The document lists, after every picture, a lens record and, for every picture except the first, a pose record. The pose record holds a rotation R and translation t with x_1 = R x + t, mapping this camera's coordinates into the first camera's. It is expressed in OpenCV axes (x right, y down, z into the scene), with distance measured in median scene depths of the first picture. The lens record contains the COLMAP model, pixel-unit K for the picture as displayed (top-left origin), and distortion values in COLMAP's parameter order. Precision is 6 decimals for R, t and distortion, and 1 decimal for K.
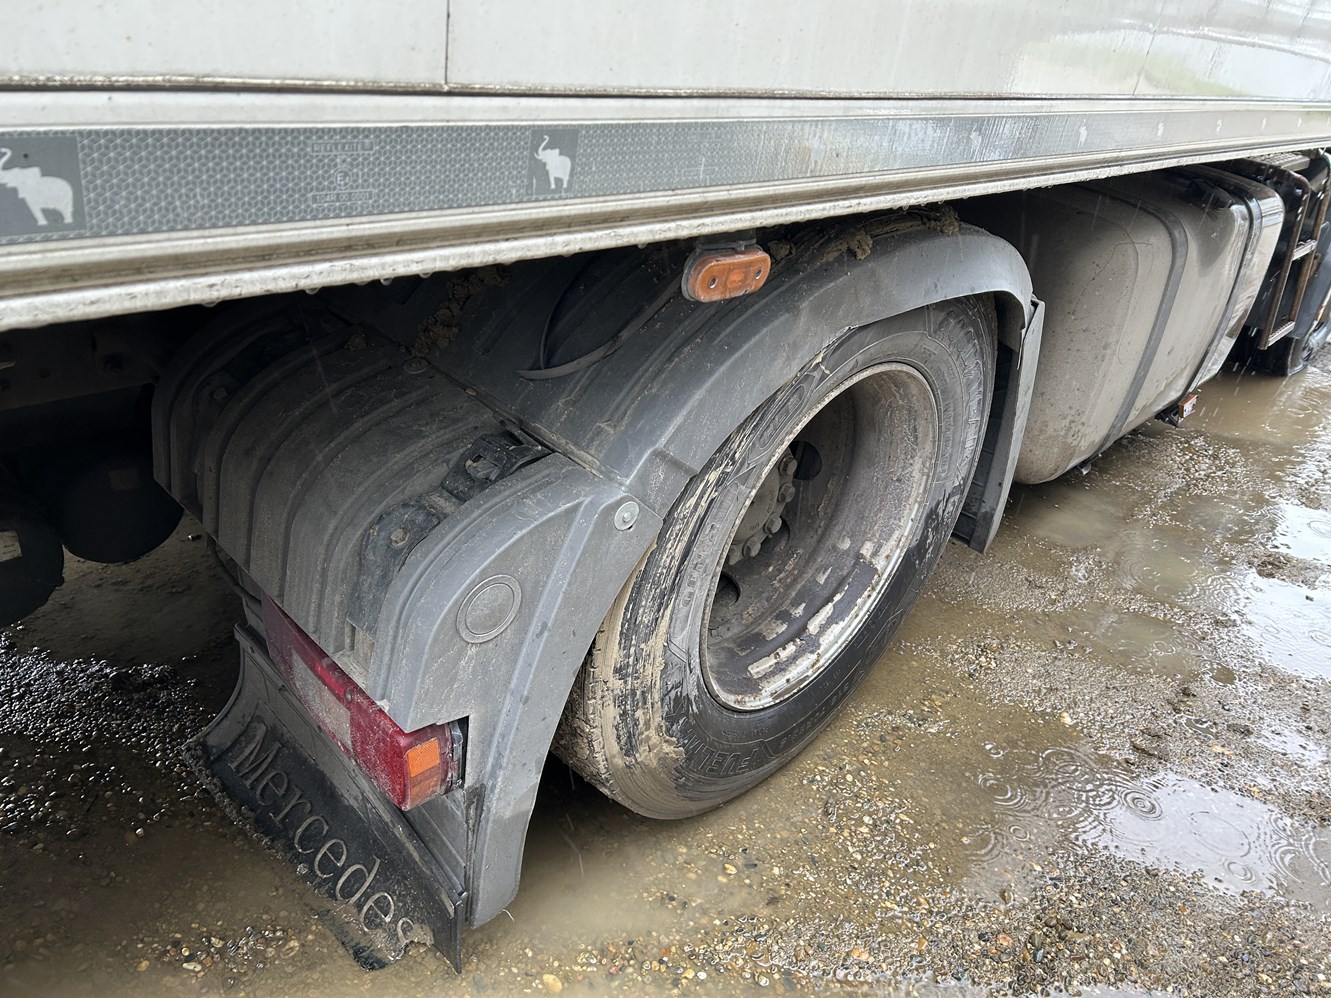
lens RADIAL K [[1001.7, 0, 664.7], [0, 1001.7, 502.2], [0, 0, 1]] dist [0.073303, -0.090551]
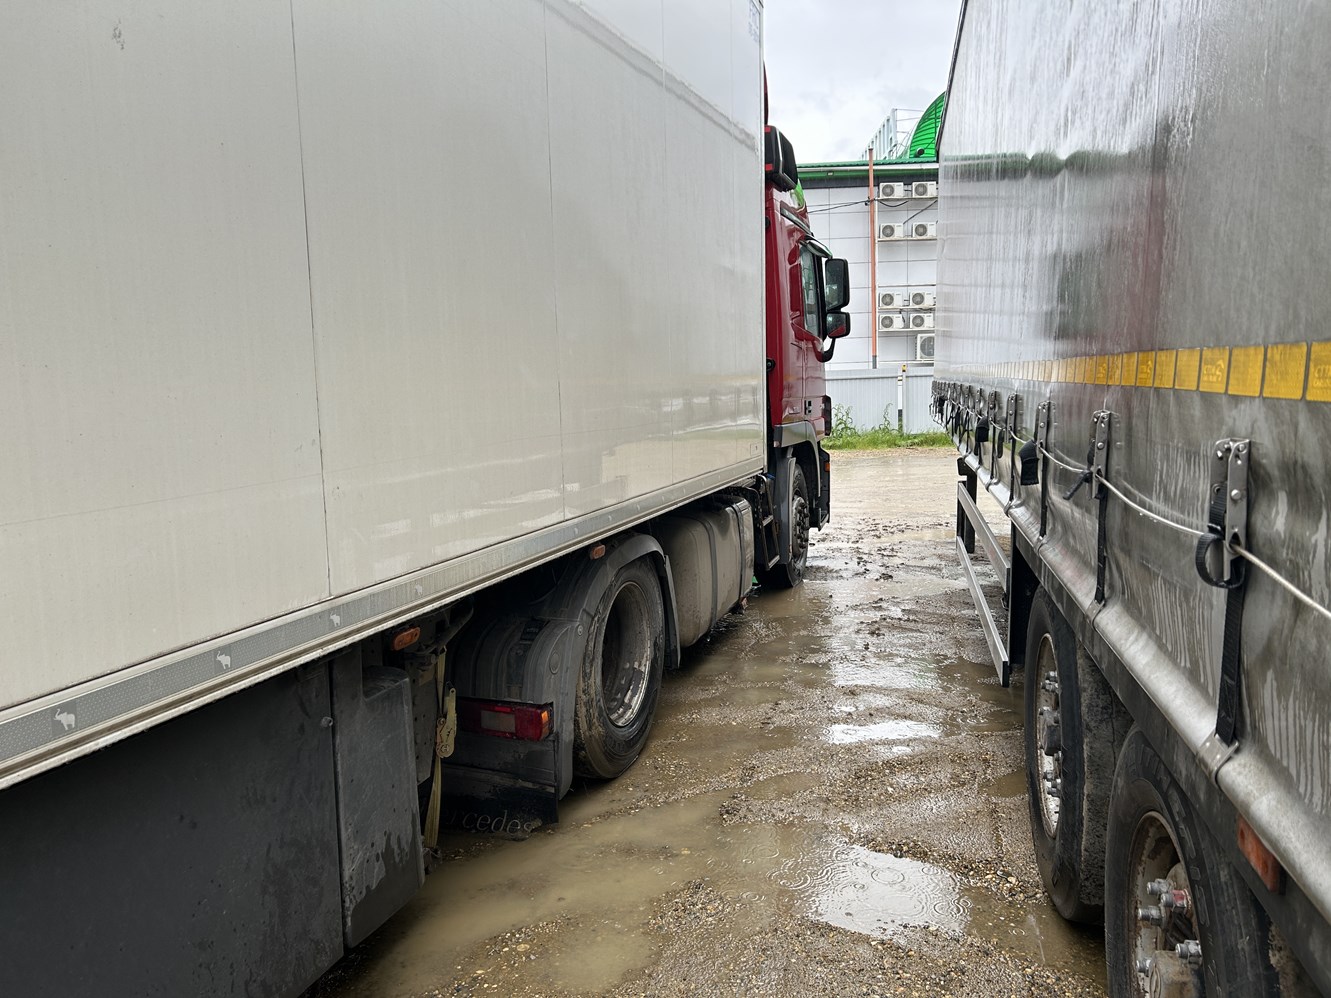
lens RADIAL K [[1001.7, 0, 667.8], [0, 1001.7, 497.5], [0, 0, 1]] dist [0.073303, -0.090551]
pose [[0.897539, -0.201008, 0.392454, -0.741171], [0.326745, 0.900842, -0.285868, 0.493033], [-0.296078, 0.384810, 0.874219, -1.608414]]
